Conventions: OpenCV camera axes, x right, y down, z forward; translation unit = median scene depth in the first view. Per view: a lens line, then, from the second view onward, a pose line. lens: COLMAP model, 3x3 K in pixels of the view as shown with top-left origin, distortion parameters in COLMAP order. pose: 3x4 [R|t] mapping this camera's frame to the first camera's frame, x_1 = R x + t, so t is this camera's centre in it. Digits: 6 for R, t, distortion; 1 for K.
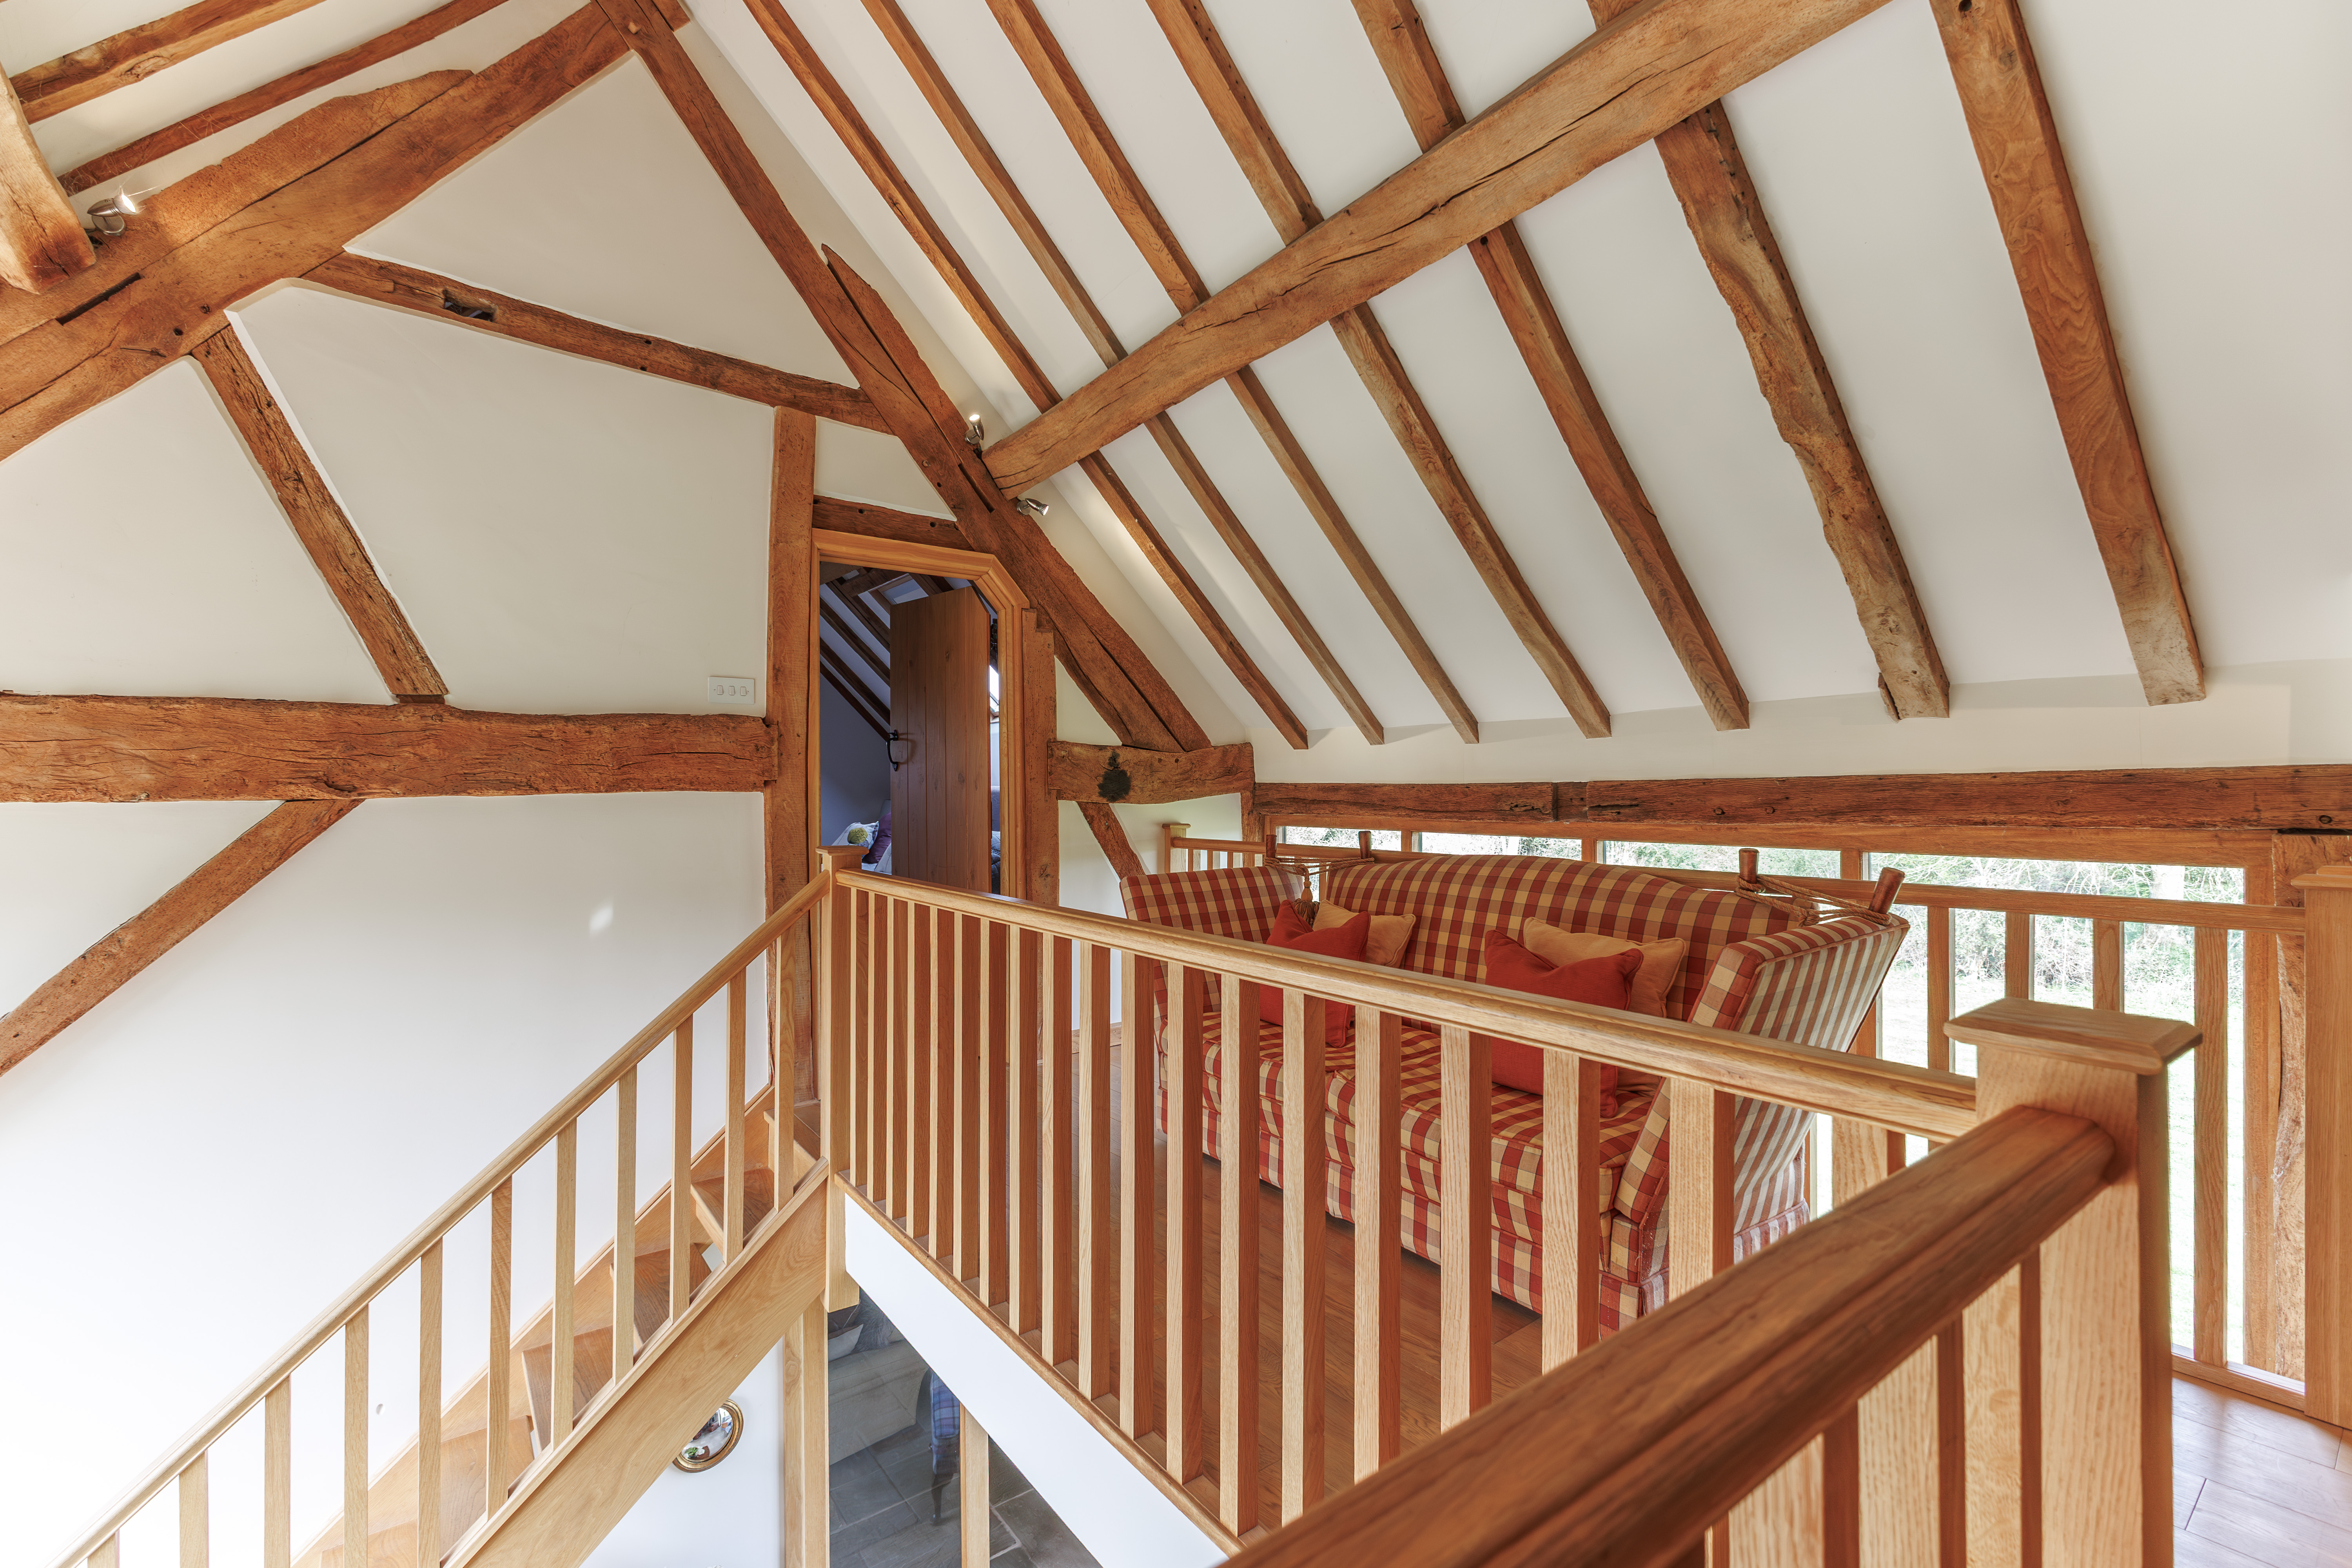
lens RADIAL K [[1013.0, 0, 1177.1], [0, 1013.0, 787.7], [0, 0, 1]] dist [0.010449, -0.003338]
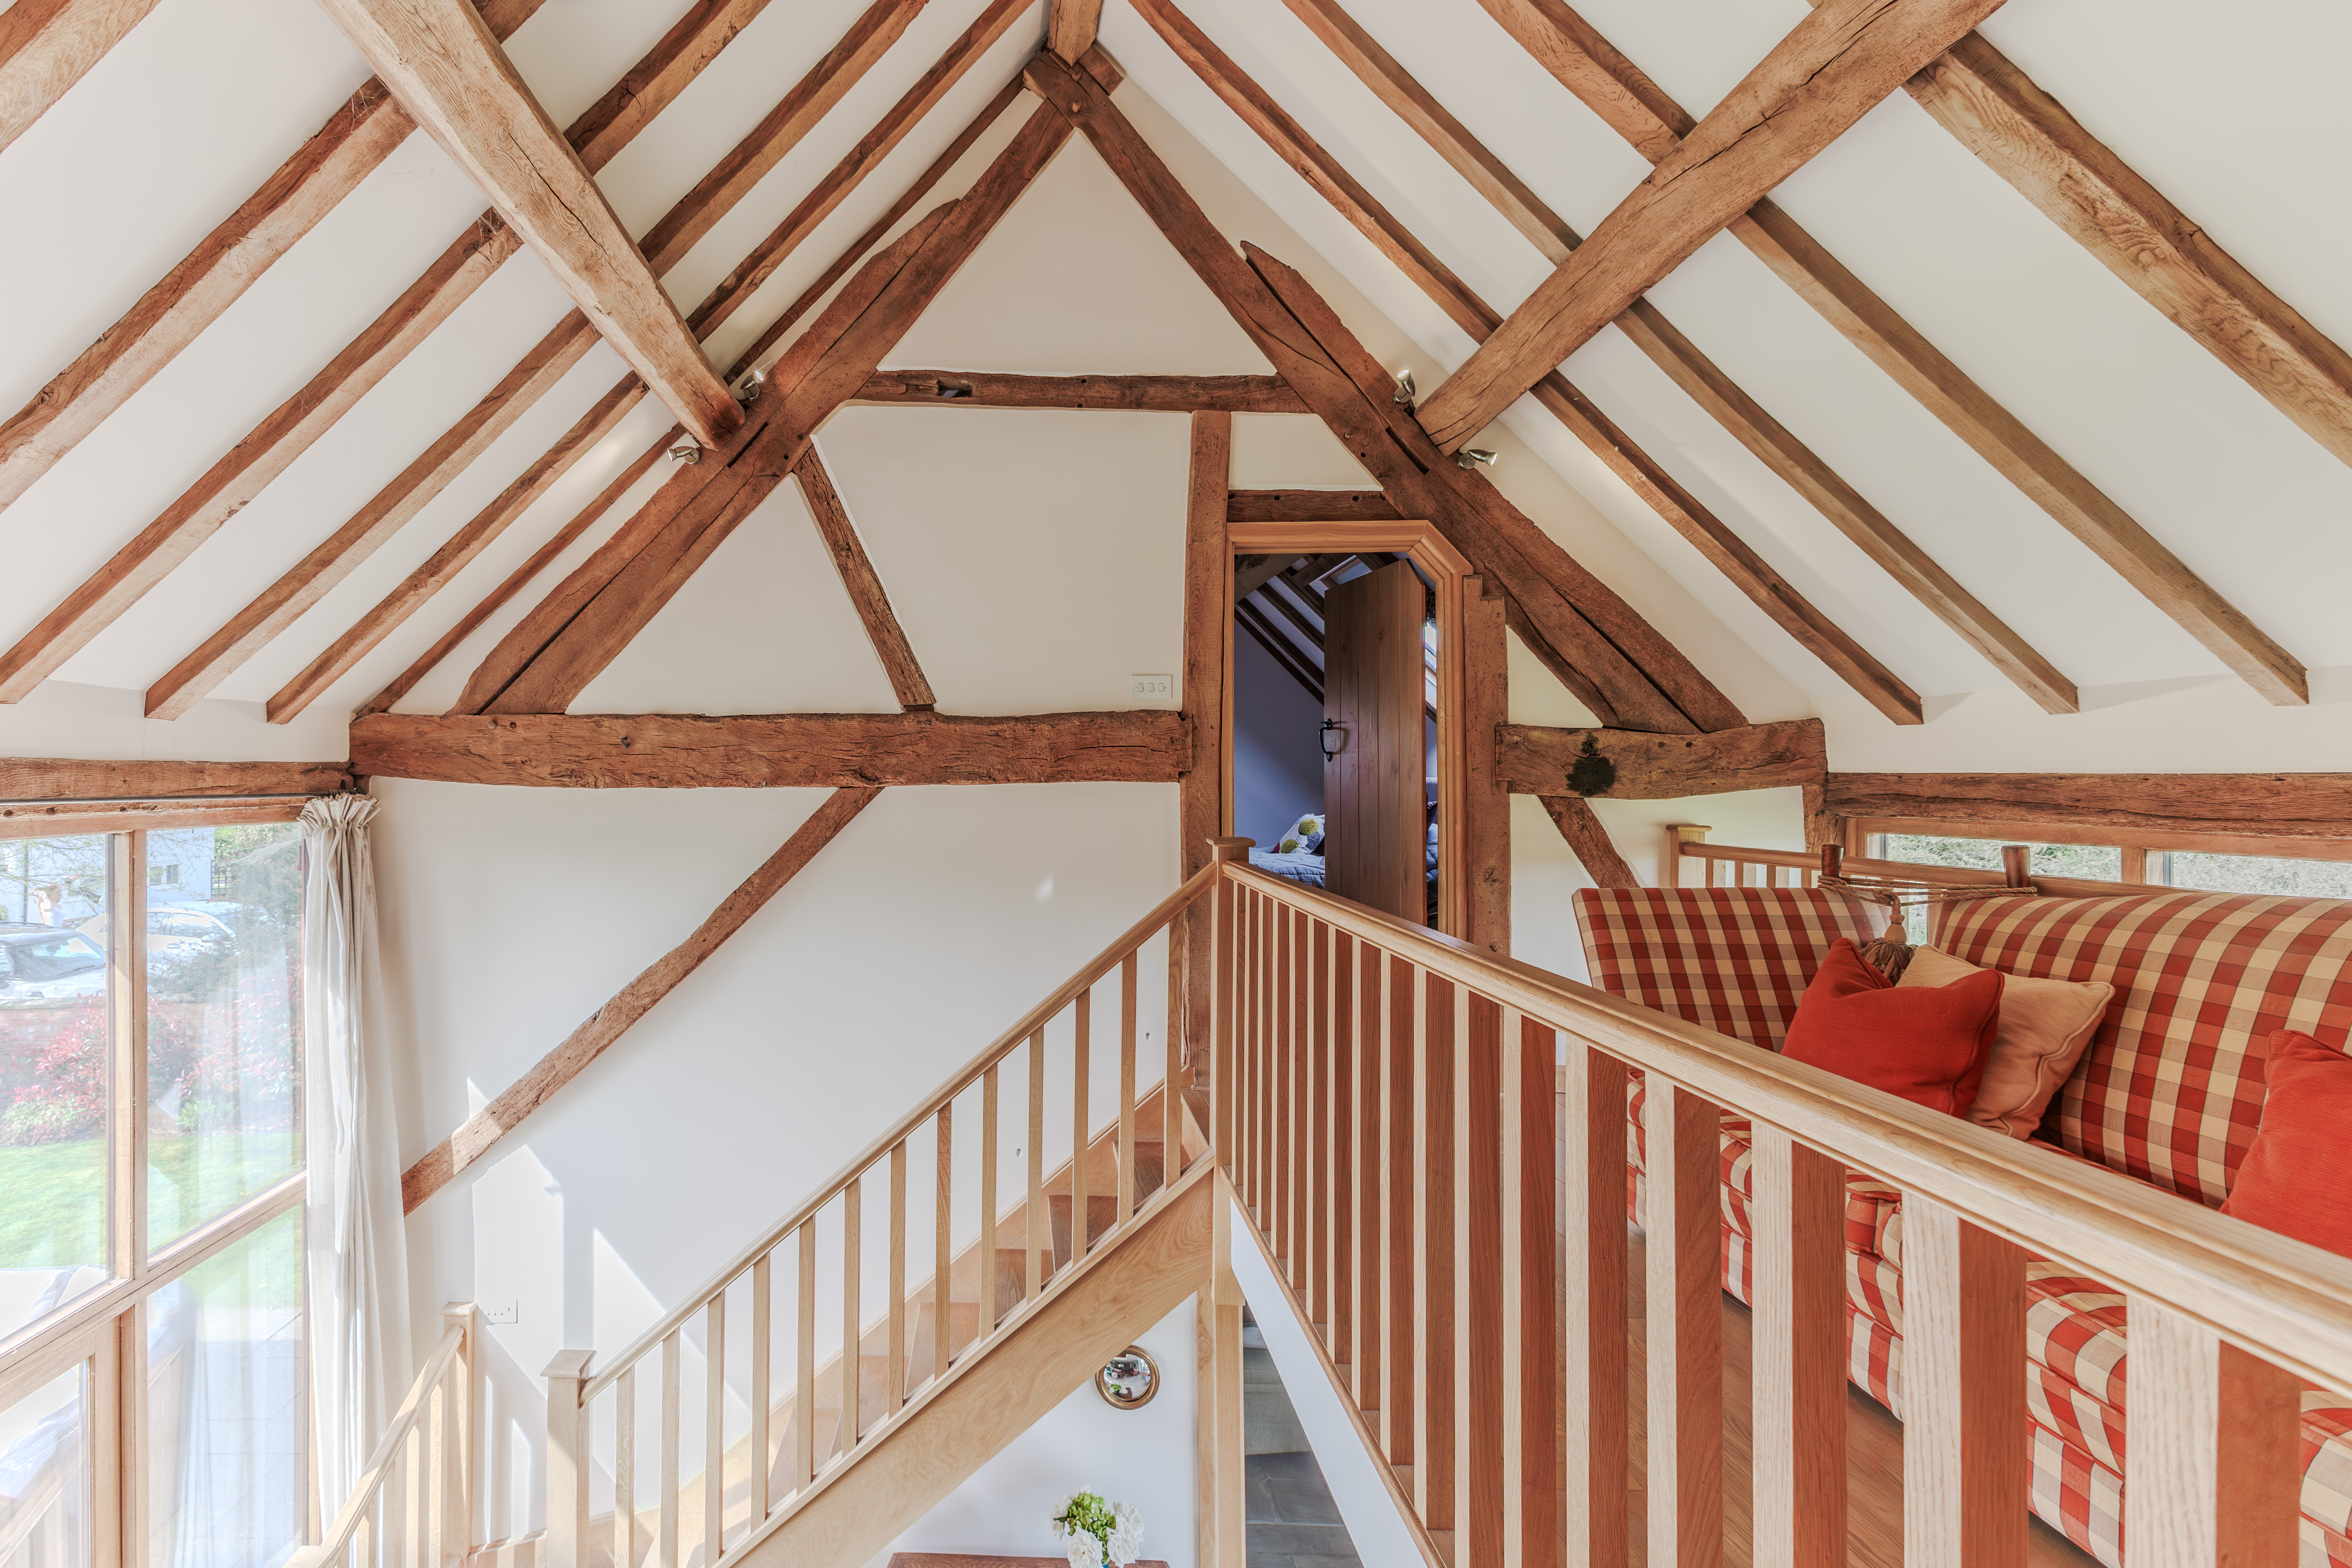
lens RADIAL K [[986.8, 0, 968.5], [0, 986.8, 774.4], [0, 0, 1]] dist [0.005938, -0.000710]
pose [[0.774384, -0.000993, -0.632715, 0.077402], [-0.001630, 0.999992, -0.003564, -0.000109], [0.632714, 0.003791, 0.774376, 0.084492]]
